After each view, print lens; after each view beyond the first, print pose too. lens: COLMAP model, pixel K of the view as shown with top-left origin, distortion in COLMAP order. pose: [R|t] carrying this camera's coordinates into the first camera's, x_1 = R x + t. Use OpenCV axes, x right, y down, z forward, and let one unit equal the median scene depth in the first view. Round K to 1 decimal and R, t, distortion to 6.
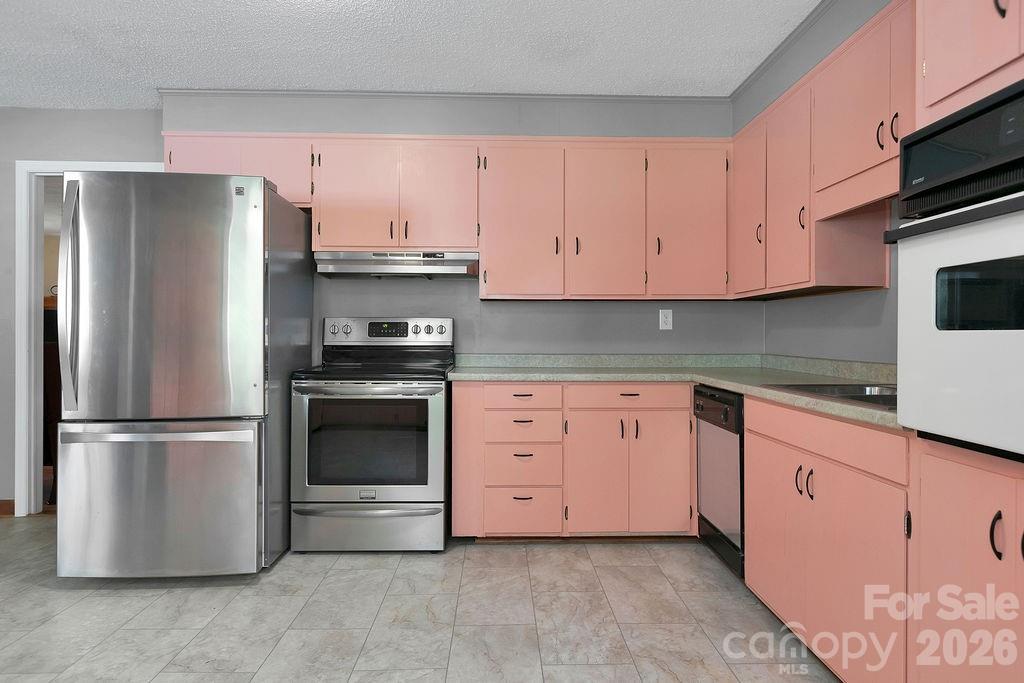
lens RADIAL K [[654.3, 0, 508.6], [0, 654.3, 344.0], [0, 0, 1]] dist [0.004767, -0.002914]
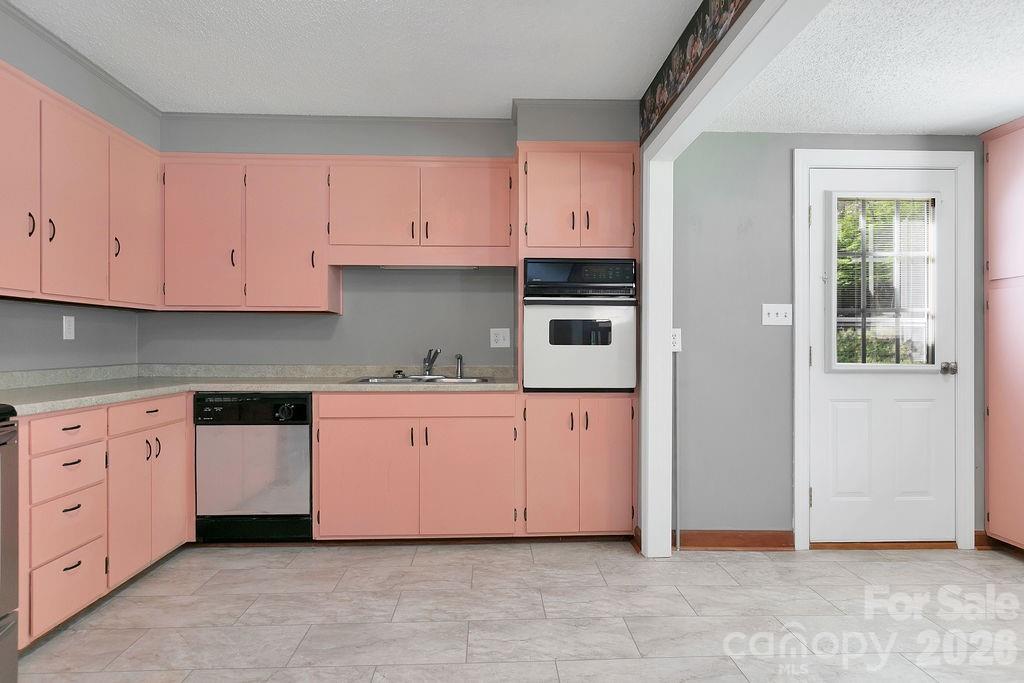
lens RADIAL K [[615.3, 0, 529.9], [0, 615.3, 345.9], [0, 0, 1]] dist [-0.000595, 0.000044]
pose [[-0.042546, -0.006402, 0.999074, -0.706507], [0.011918, 0.999905, 0.006915, -0.014025], [-0.999023, 0.012201, -0.042465, 0.511697]]
